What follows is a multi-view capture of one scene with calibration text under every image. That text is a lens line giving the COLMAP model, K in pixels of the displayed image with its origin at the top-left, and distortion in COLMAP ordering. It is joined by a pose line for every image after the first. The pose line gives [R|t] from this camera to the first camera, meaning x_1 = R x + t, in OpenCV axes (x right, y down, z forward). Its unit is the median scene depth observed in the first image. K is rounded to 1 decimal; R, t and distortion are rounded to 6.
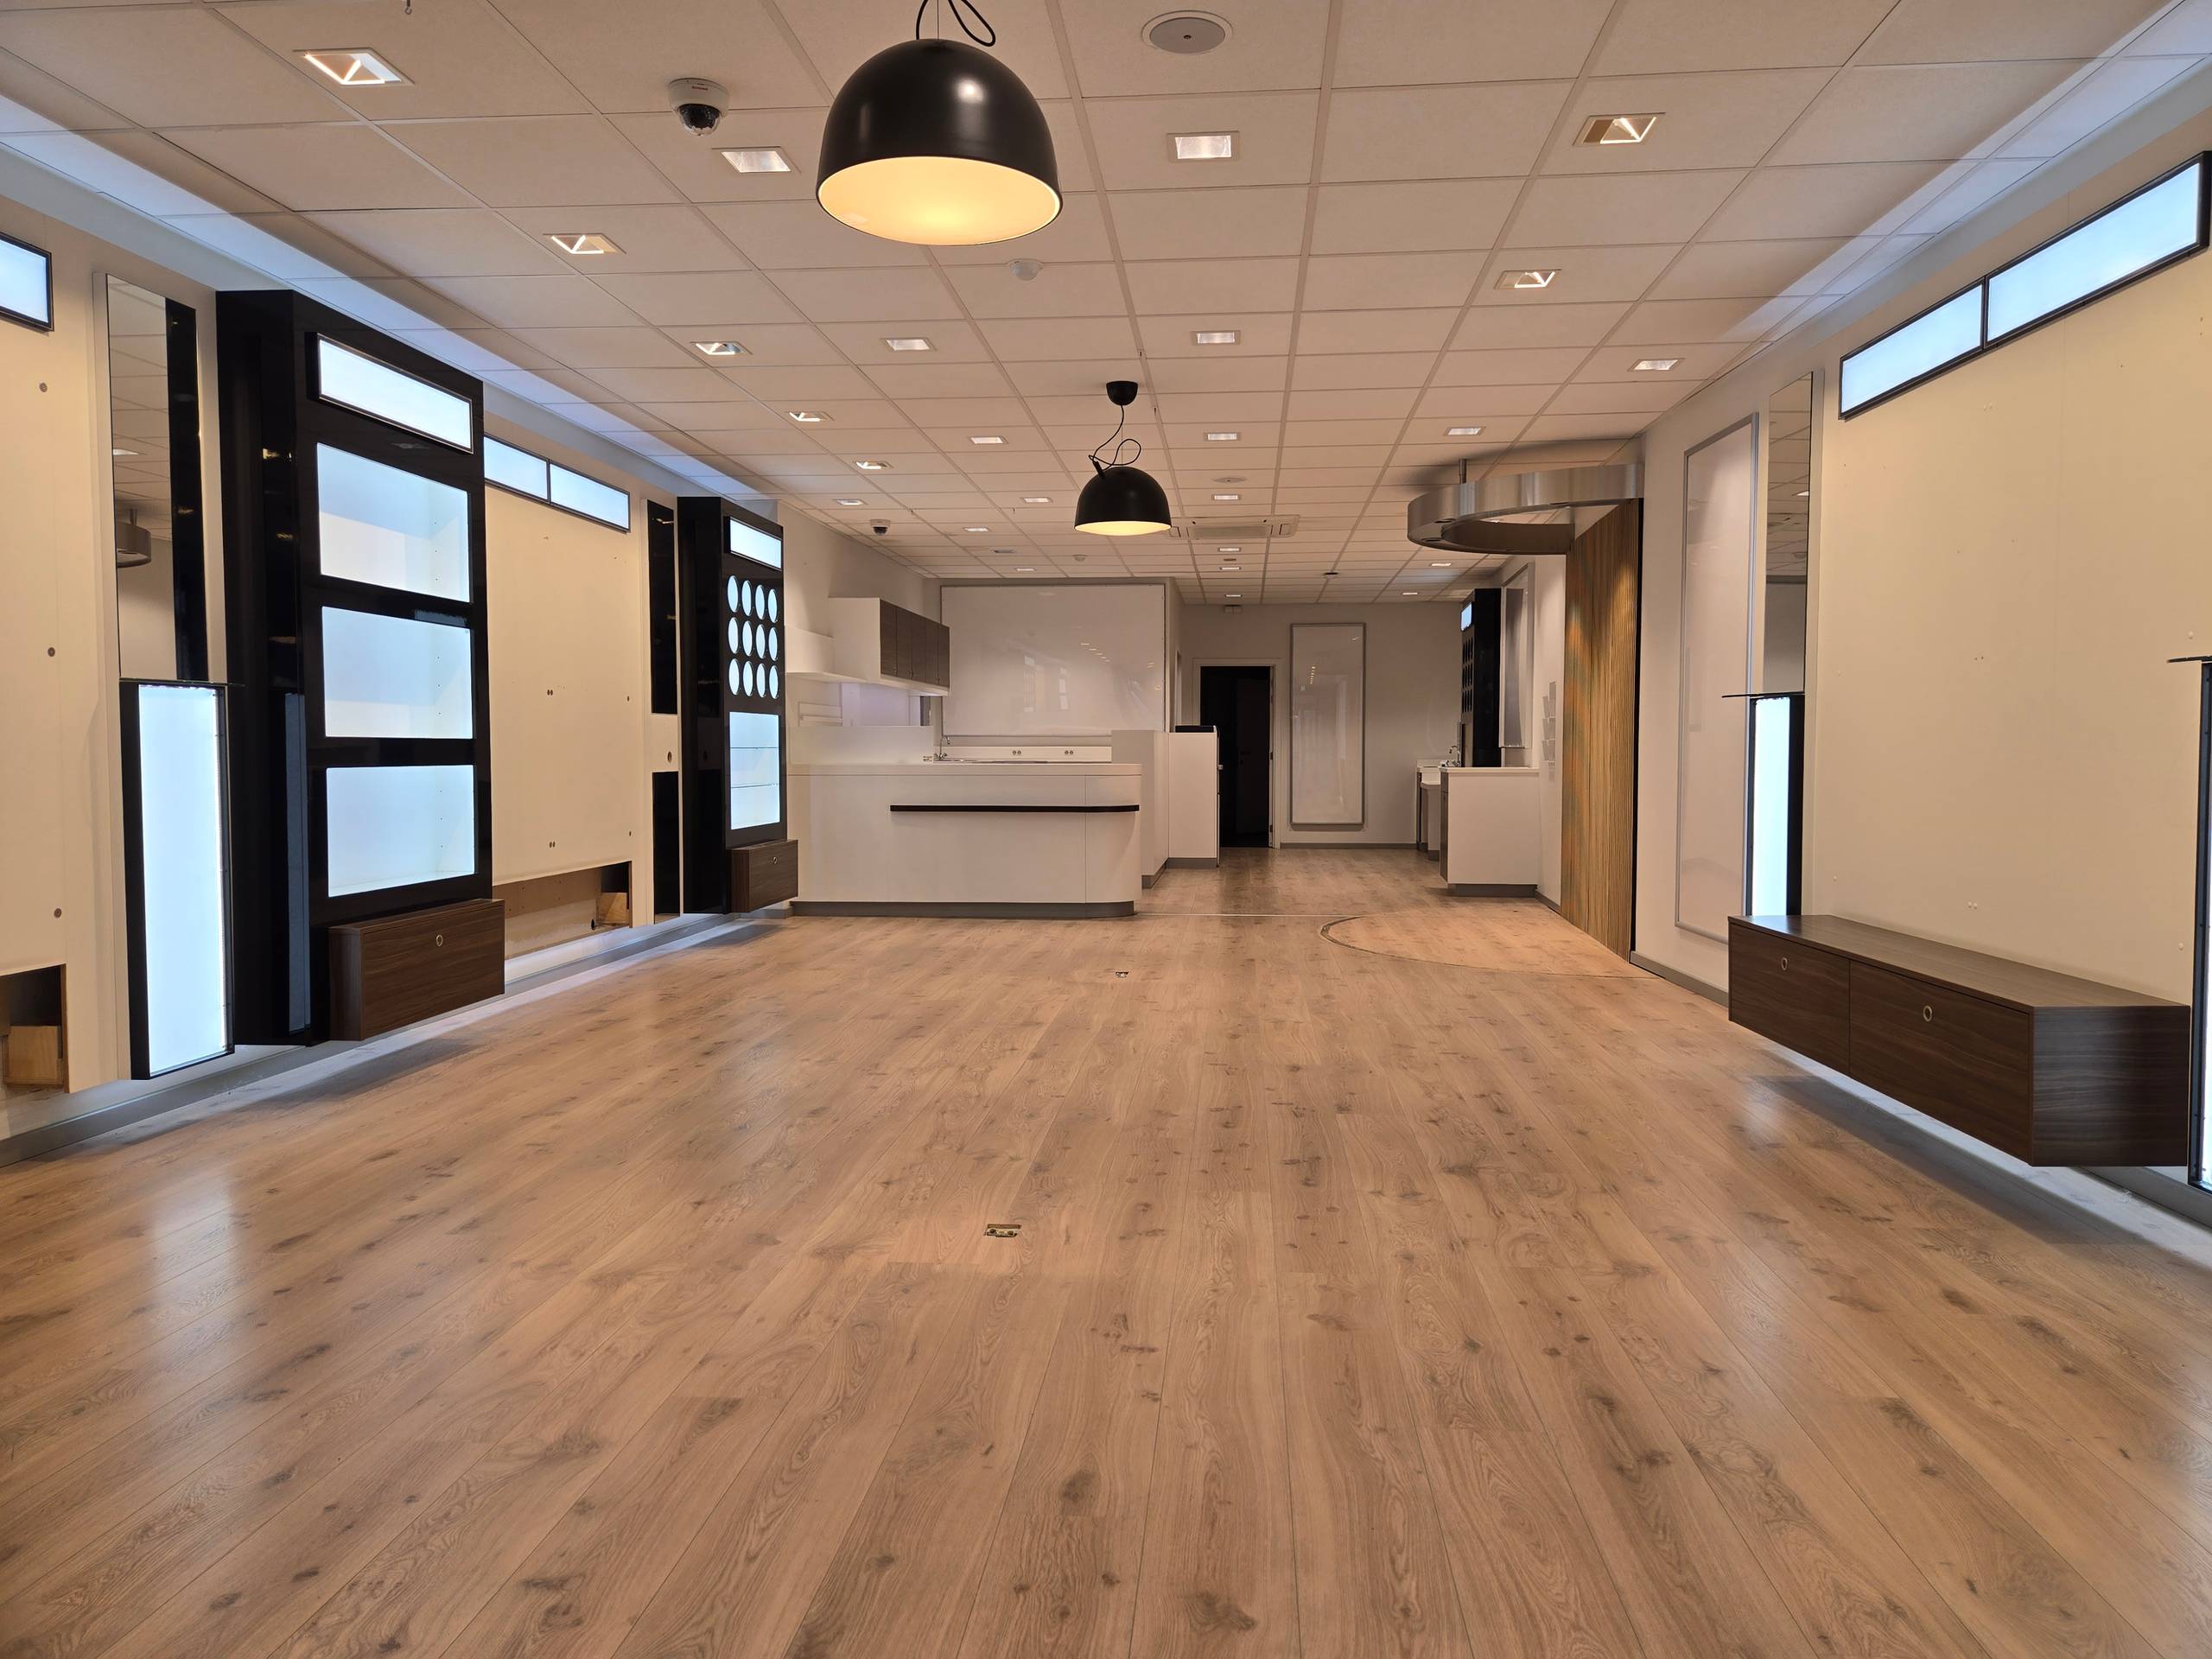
lens RADIAL K [[1479.3, 0, 1109.7], [0, 1479.3, 830.0], [0, 0, 1]] dist [0.007361, 0.000942]
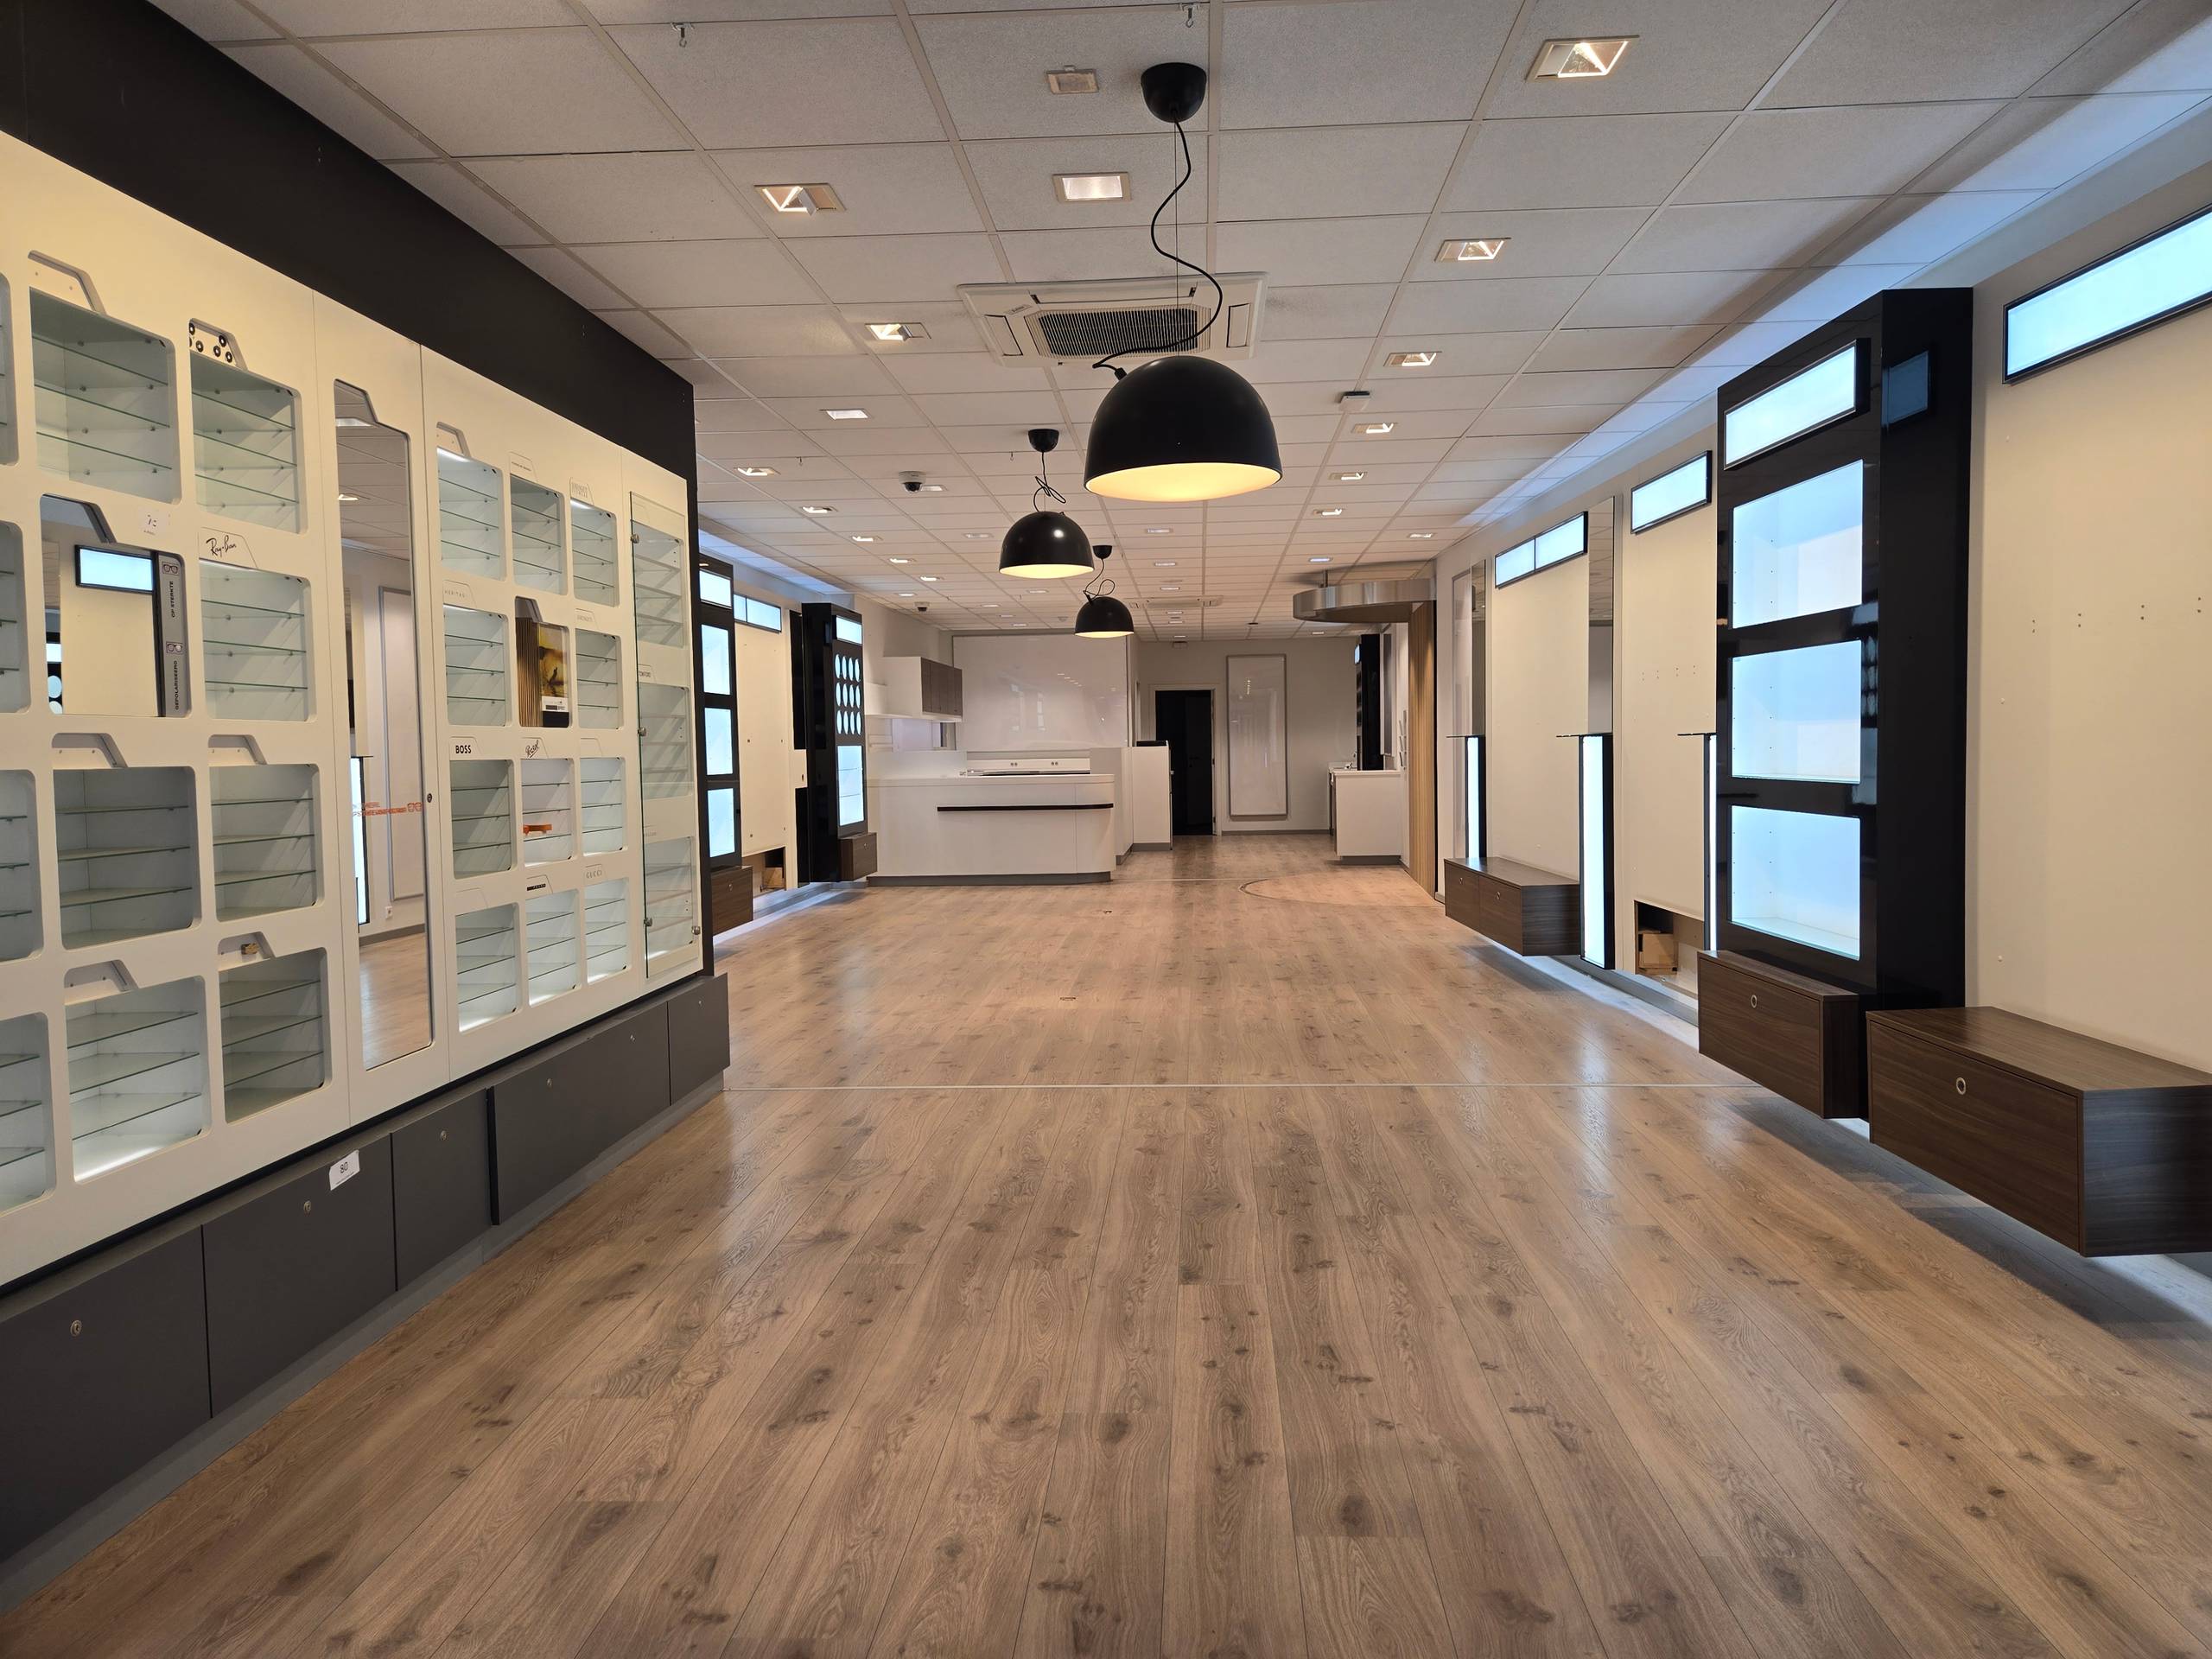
lens RADIAL K [[1479.3, 0, 1117.7], [0, 1479.3, 821.6], [0, 0, 1]] dist [0.007361, 0.000942]
pose [[0.999267, -0.019799, 0.032767, -0.024095], [0.019926, 0.999795, -0.003551, 0.005916], [-0.032690, 0.004201, 0.999457, -0.444081]]
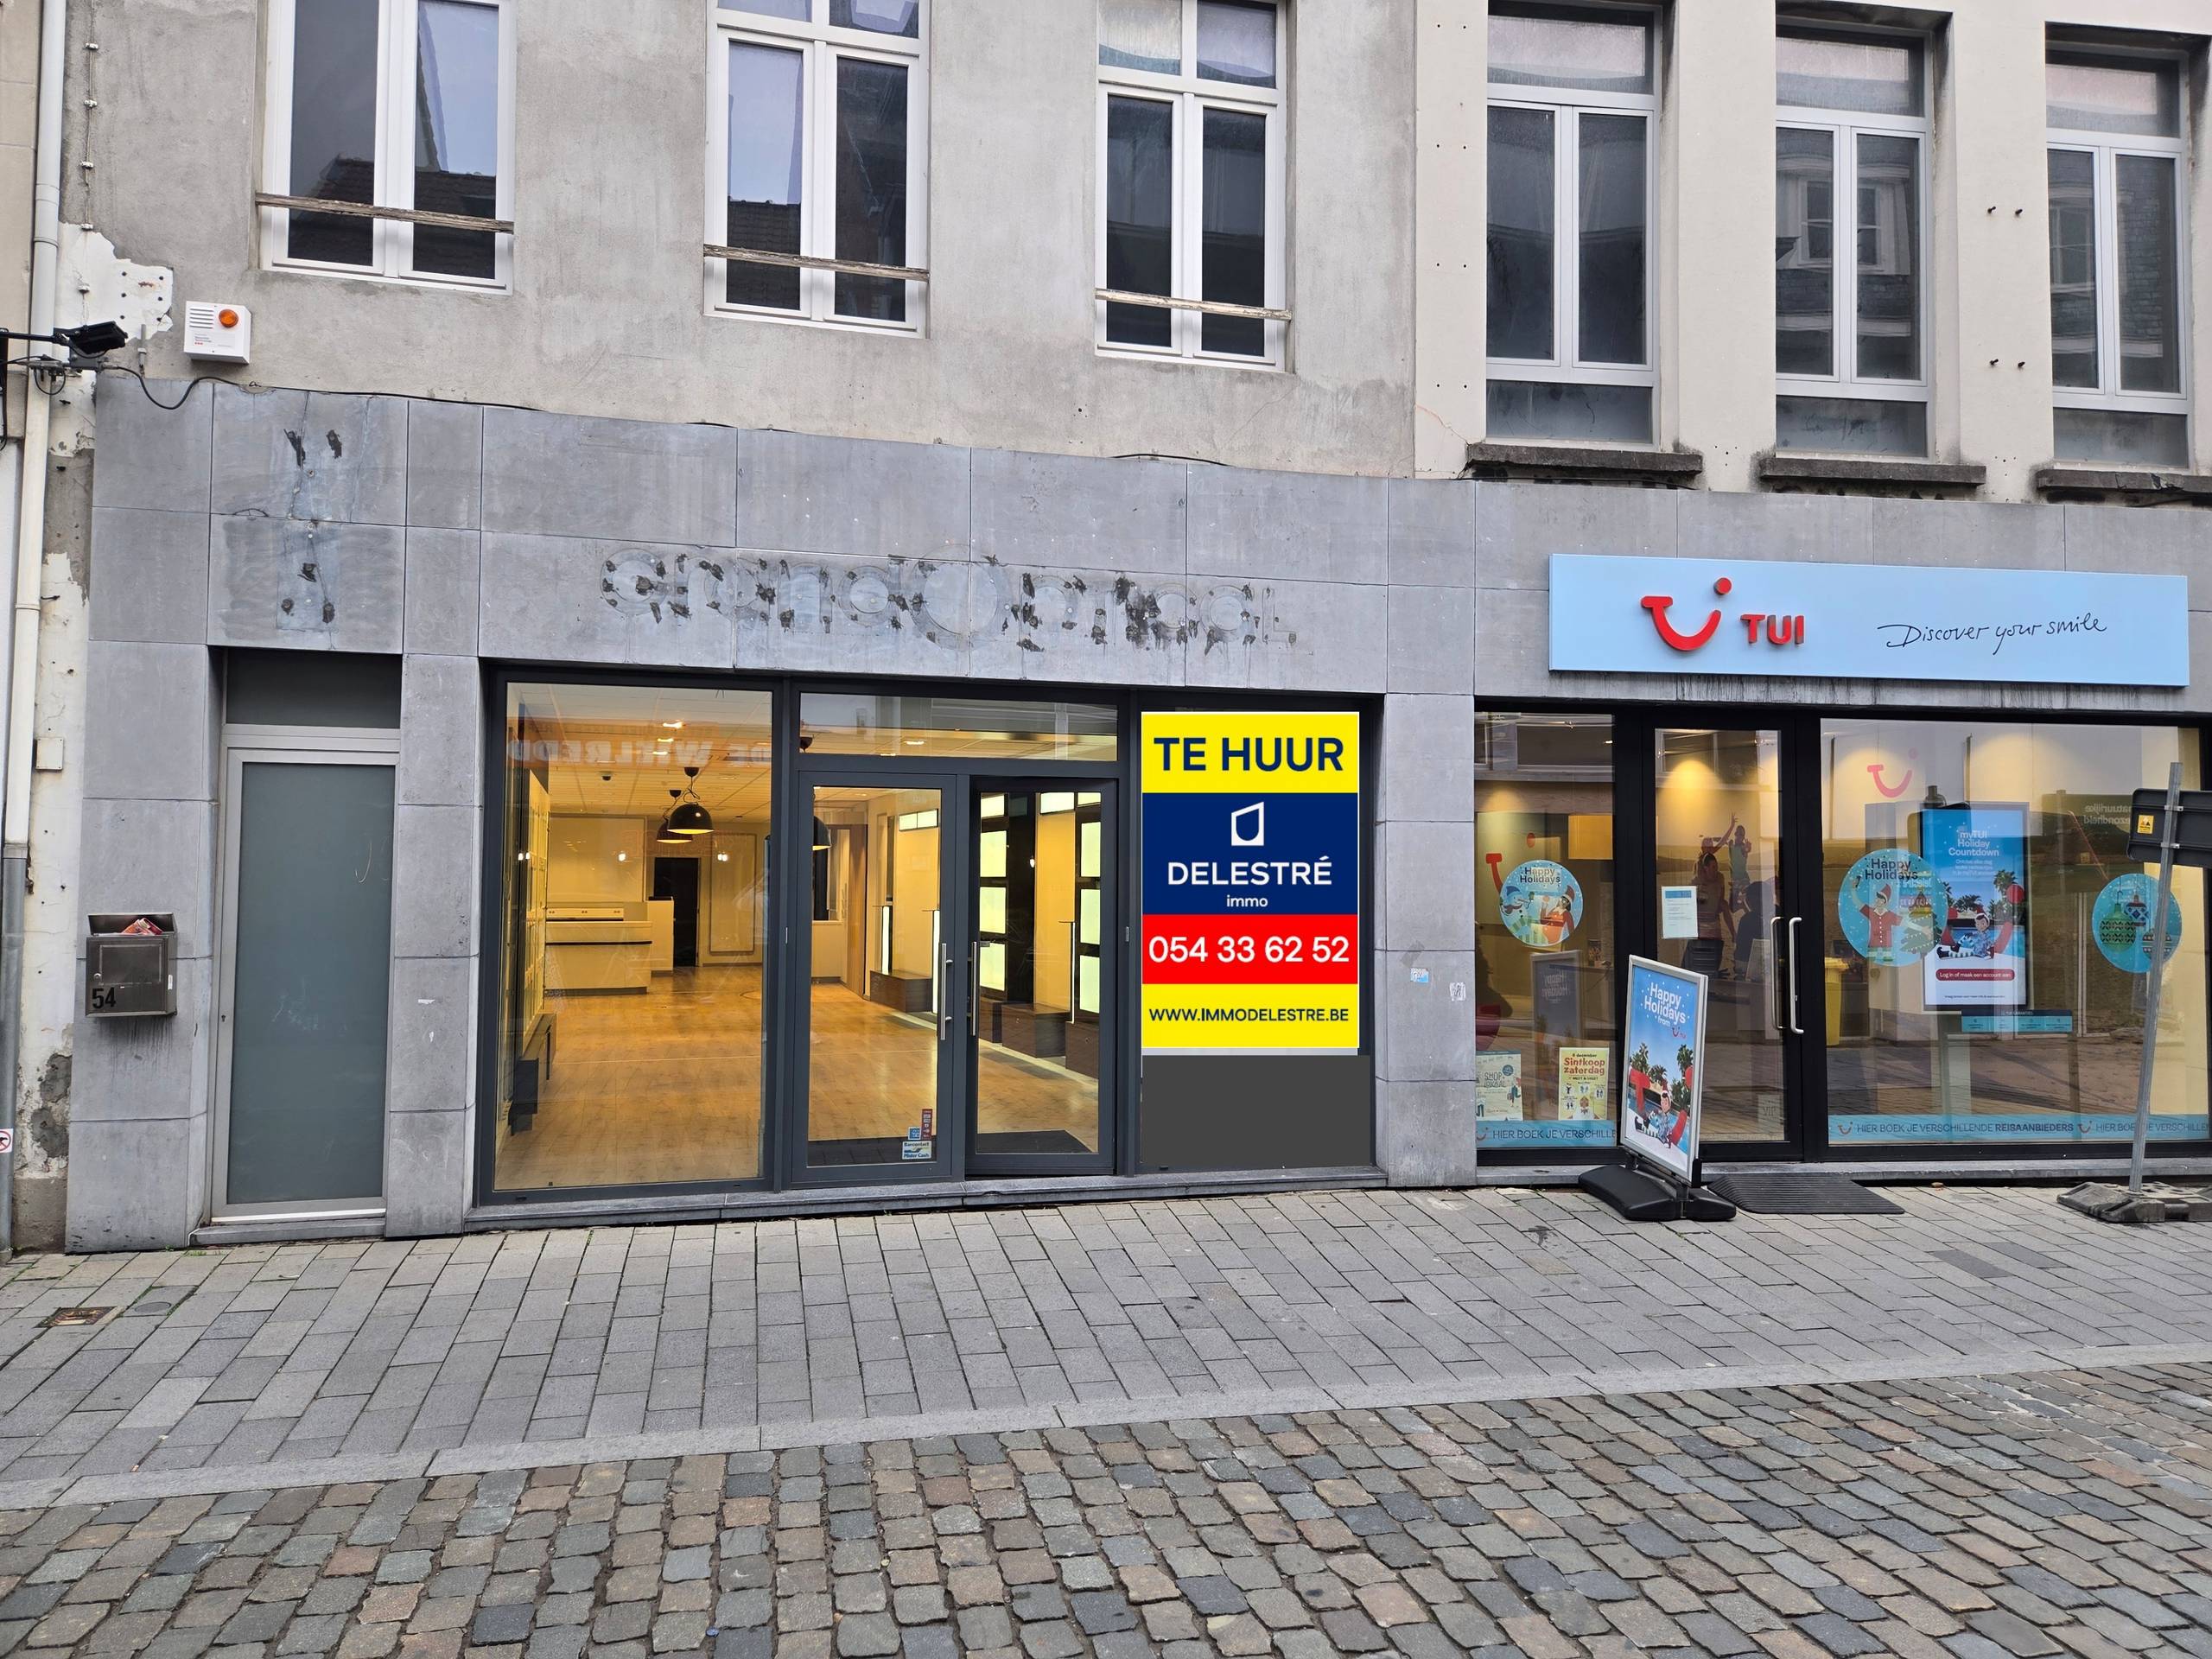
lens RADIAL K [[1479.3, 0, 1120.9], [0, 1479.3, 825.6], [0, 0, 1]] dist [0.007361, 0.000942]
pose [[0.912682, 0.020262, 0.408168, -0.255909], [0.017985, 0.995811, -0.089649, 0.022224], [-0.408275, 0.089162, 0.908494, -1.322759]]
